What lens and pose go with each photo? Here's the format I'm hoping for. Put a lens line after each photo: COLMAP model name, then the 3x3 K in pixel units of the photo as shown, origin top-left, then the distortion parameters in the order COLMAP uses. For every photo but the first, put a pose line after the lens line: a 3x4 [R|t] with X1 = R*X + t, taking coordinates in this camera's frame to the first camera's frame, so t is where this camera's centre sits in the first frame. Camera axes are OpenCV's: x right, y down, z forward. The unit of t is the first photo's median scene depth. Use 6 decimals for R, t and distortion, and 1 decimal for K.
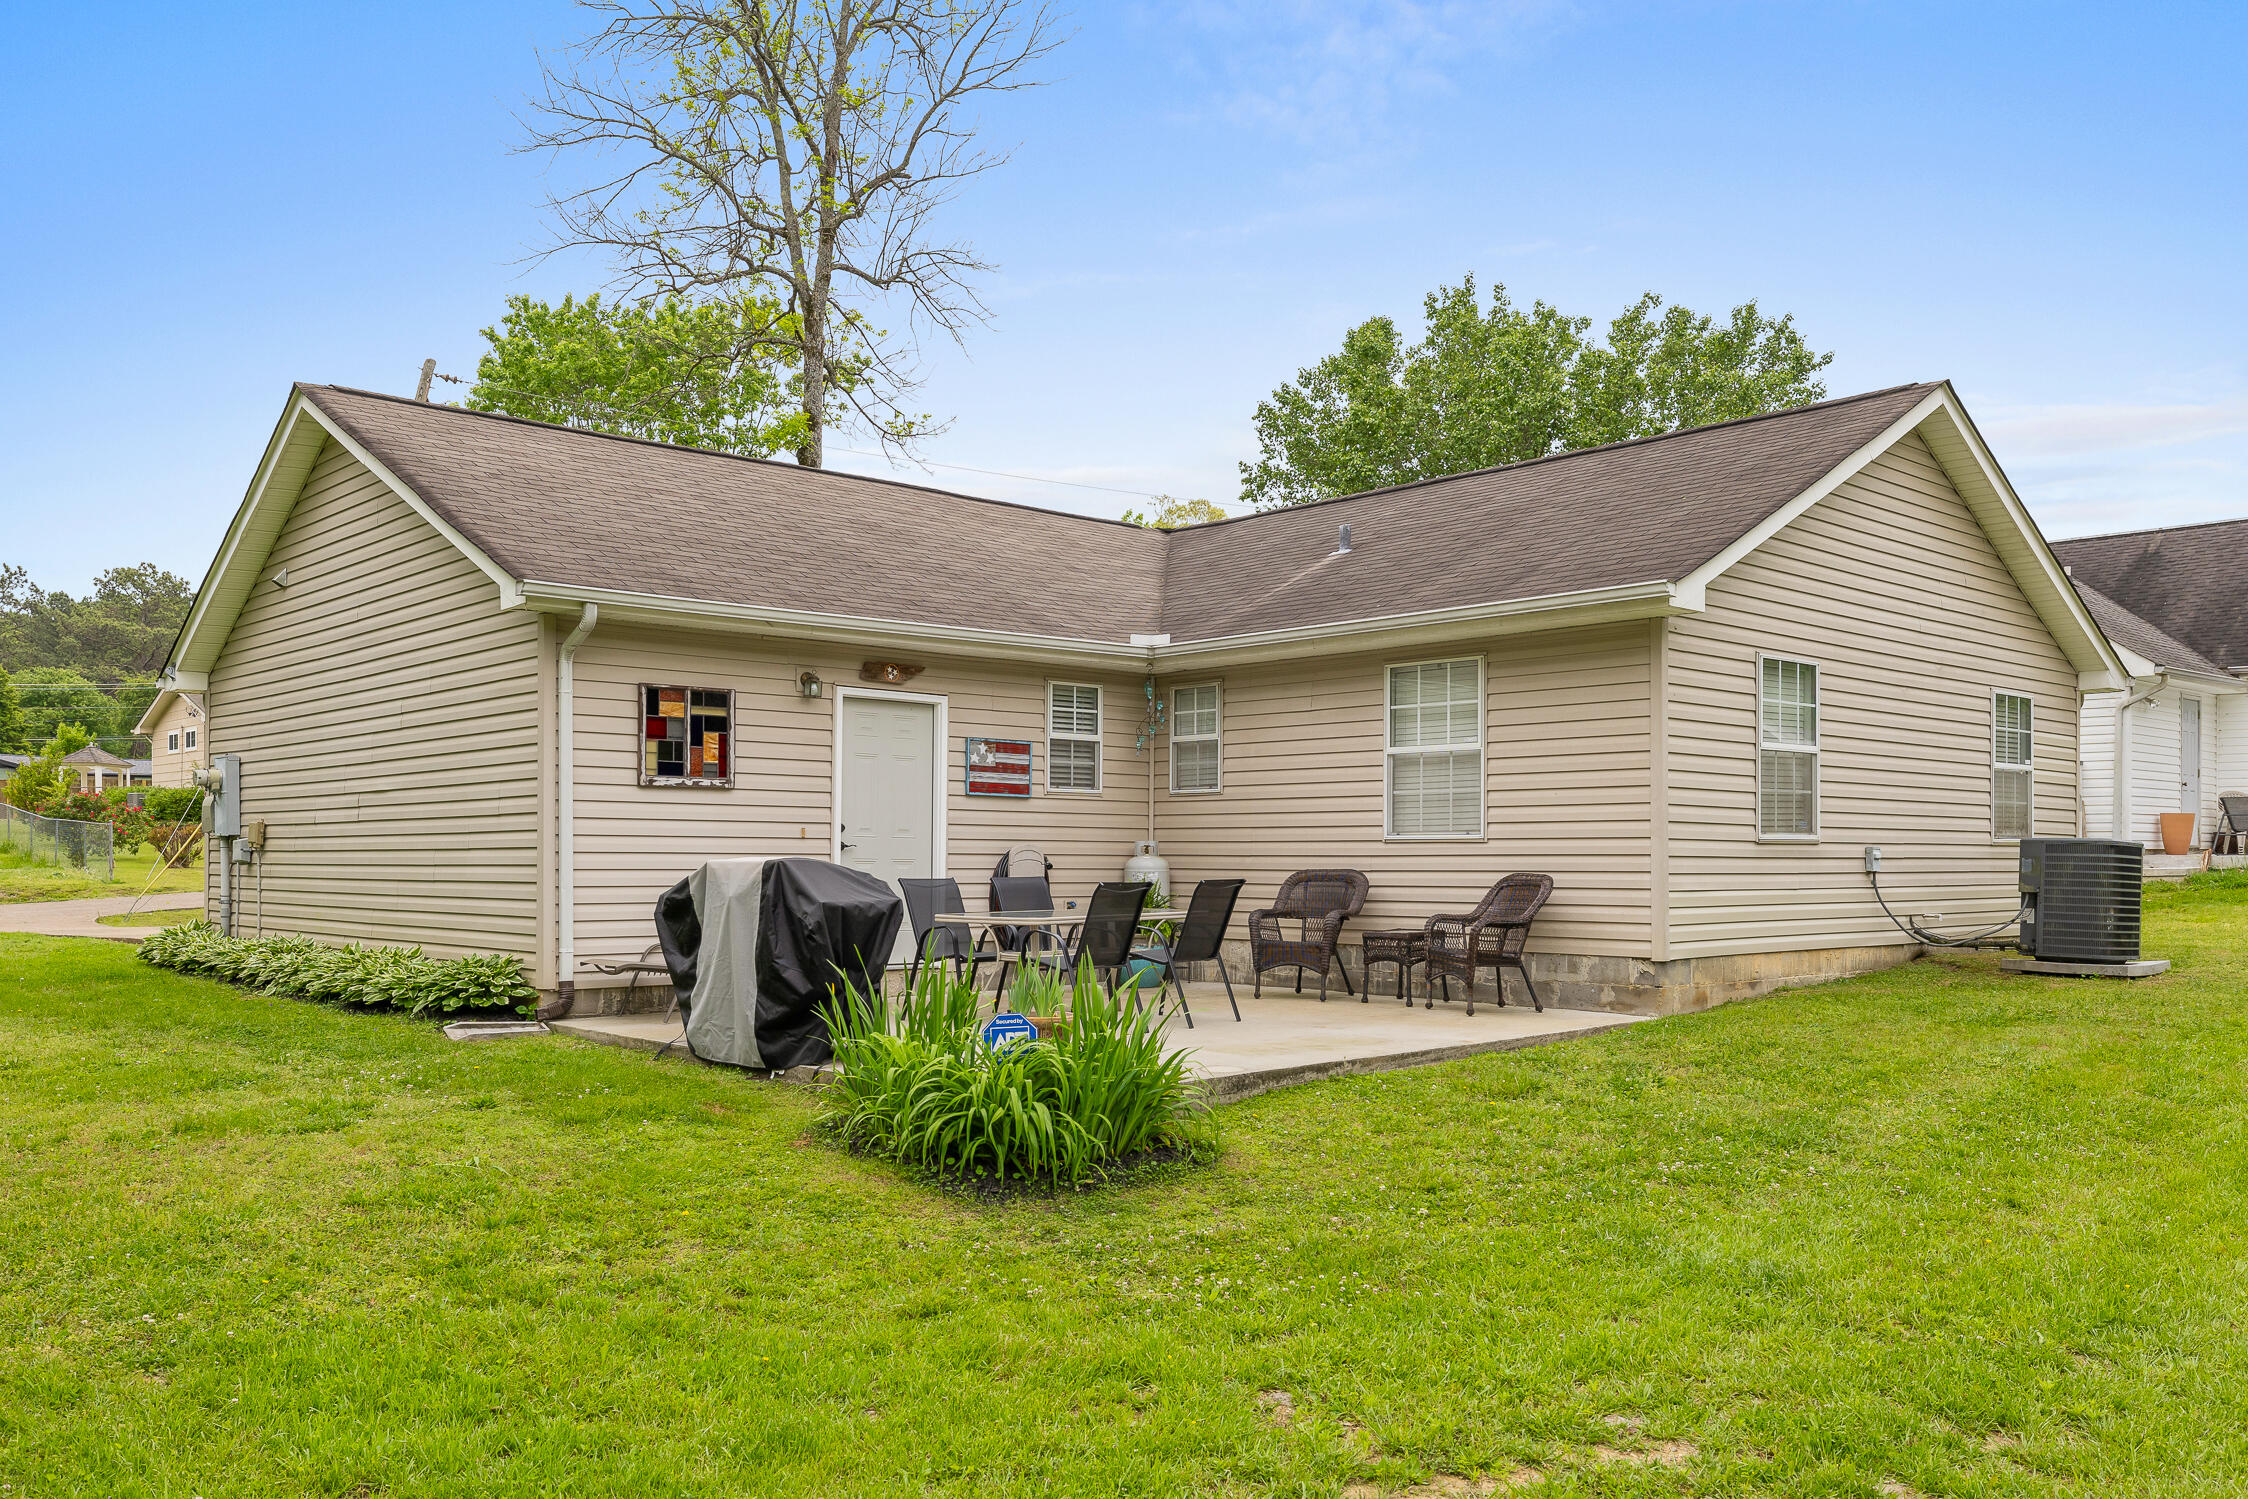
lens RADIAL K [[1844.6, 0, 1127.9], [0, 1844.6, 747.8], [0, 0, 1]] dist [0.004446, -0.008289]
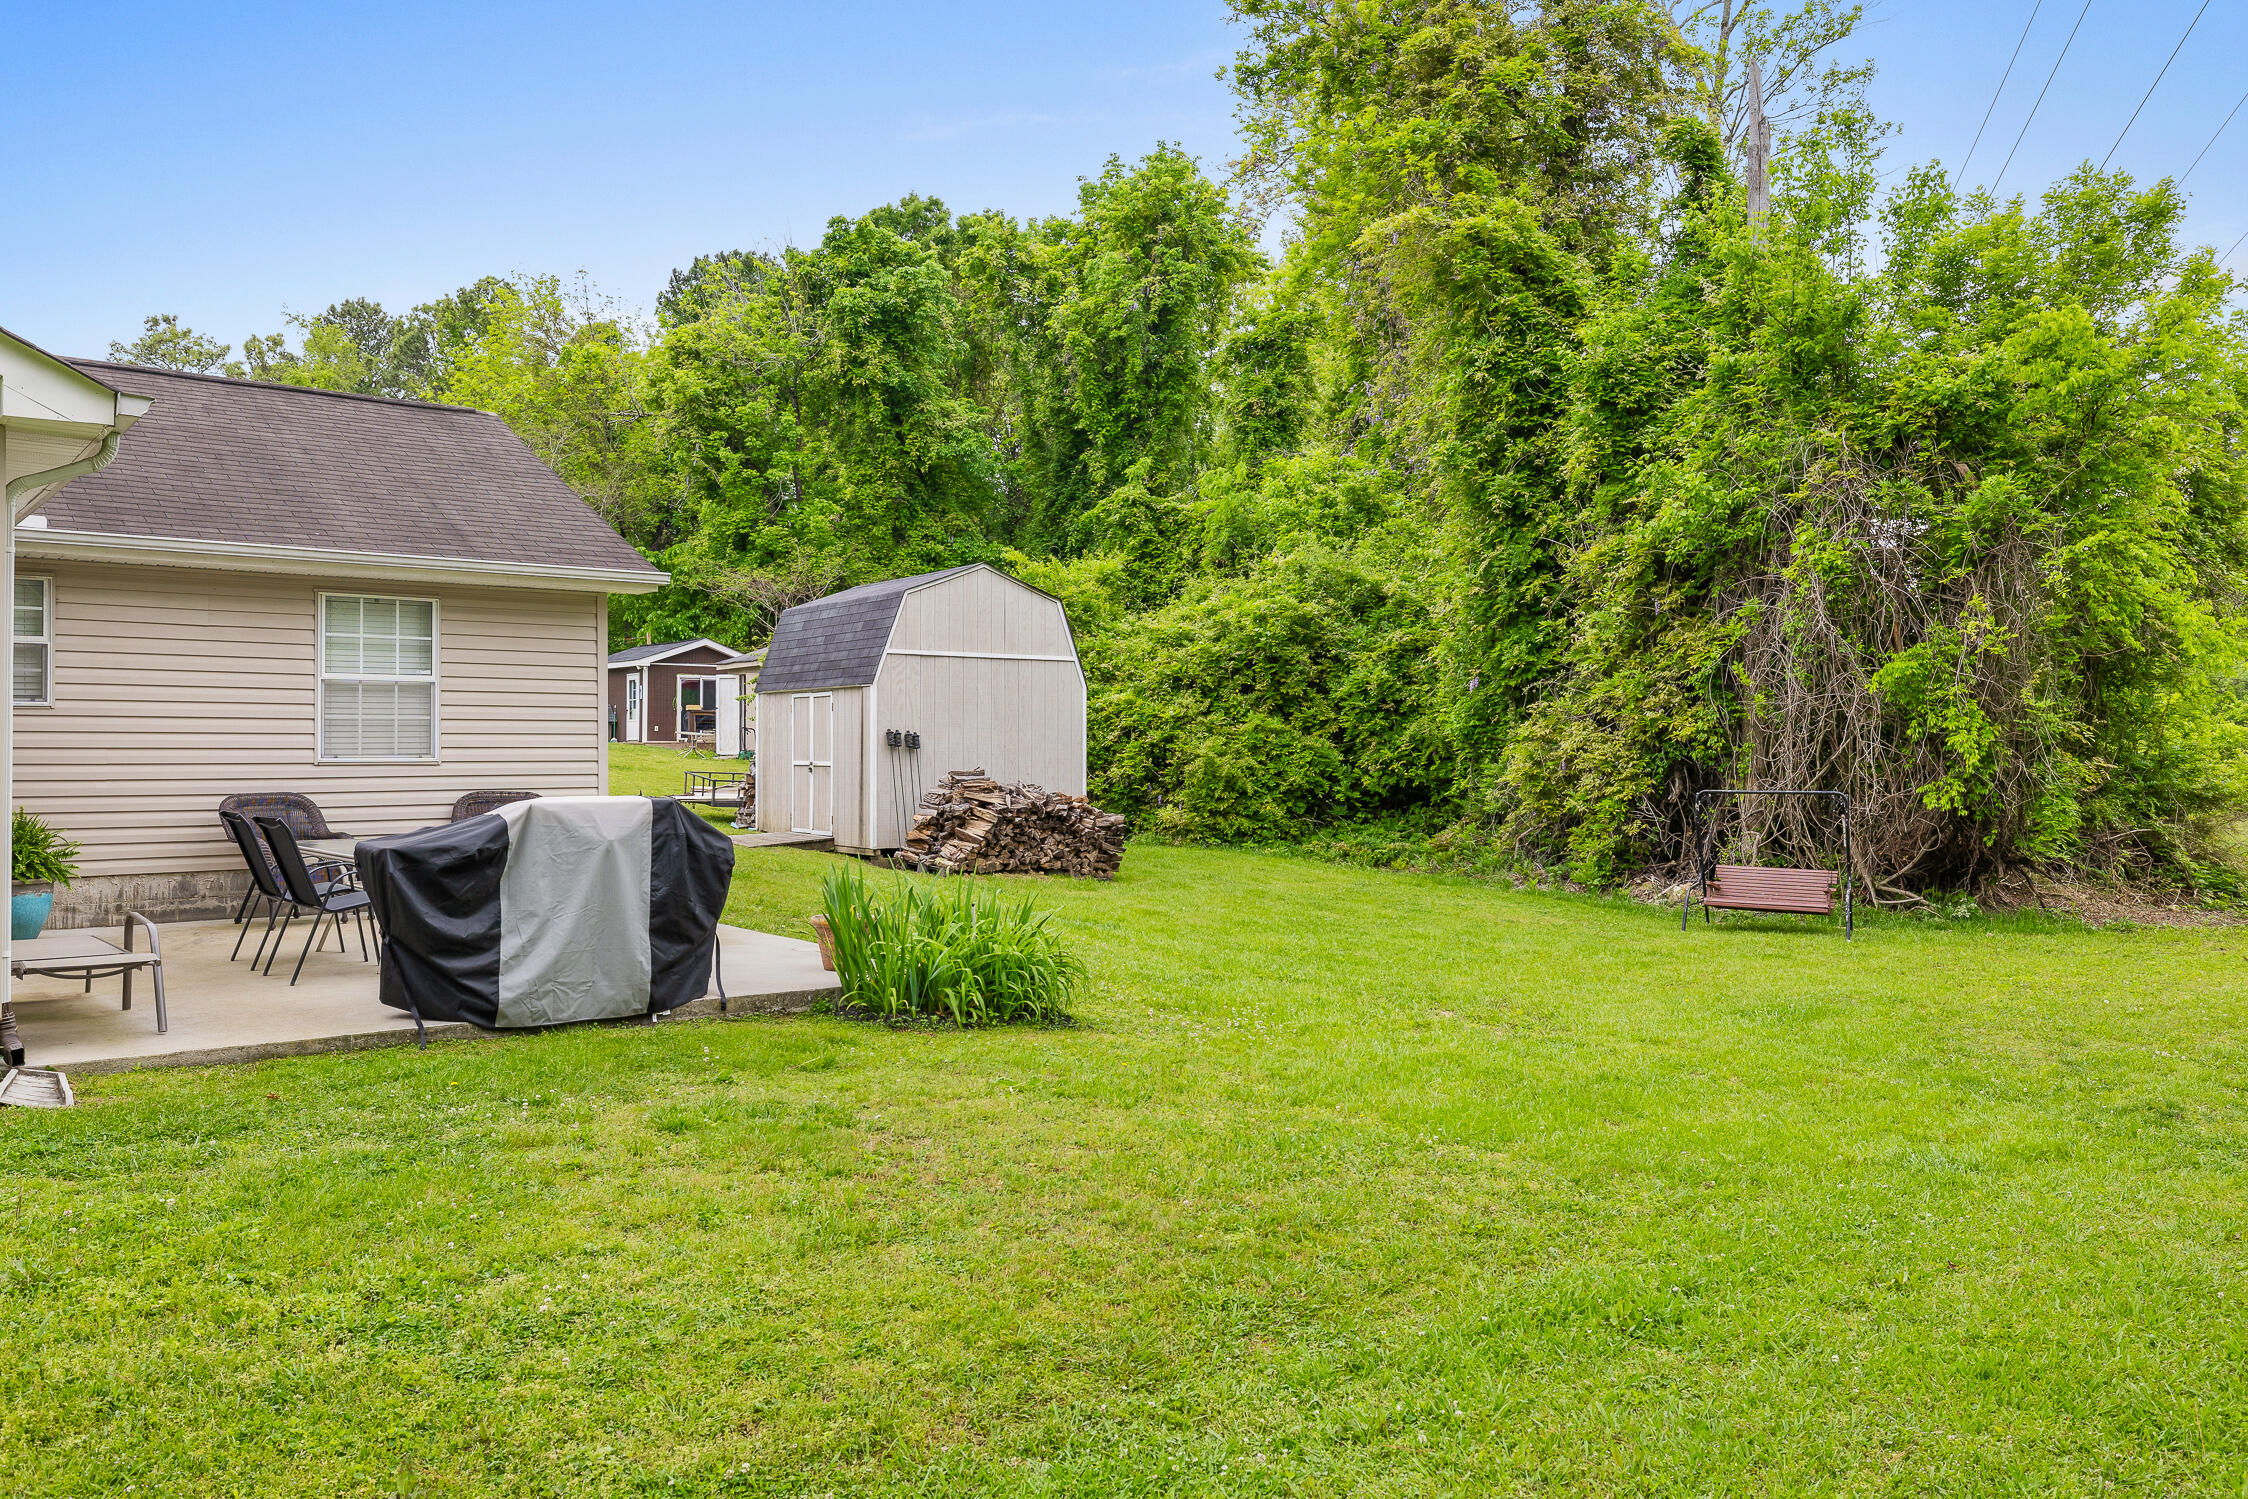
lens RADIAL K [[1569.8, 0, 1125.5], [0, 1569.8, 746.3], [0, 0, 1]] dist [-0.008672, -0.000936]
pose [[0.030590, 0.002140, 0.999530, -0.726880], [-0.062991, 0.998014, -0.000209, 0.012943], [-0.997545, -0.062955, 0.030664, 0.526817]]
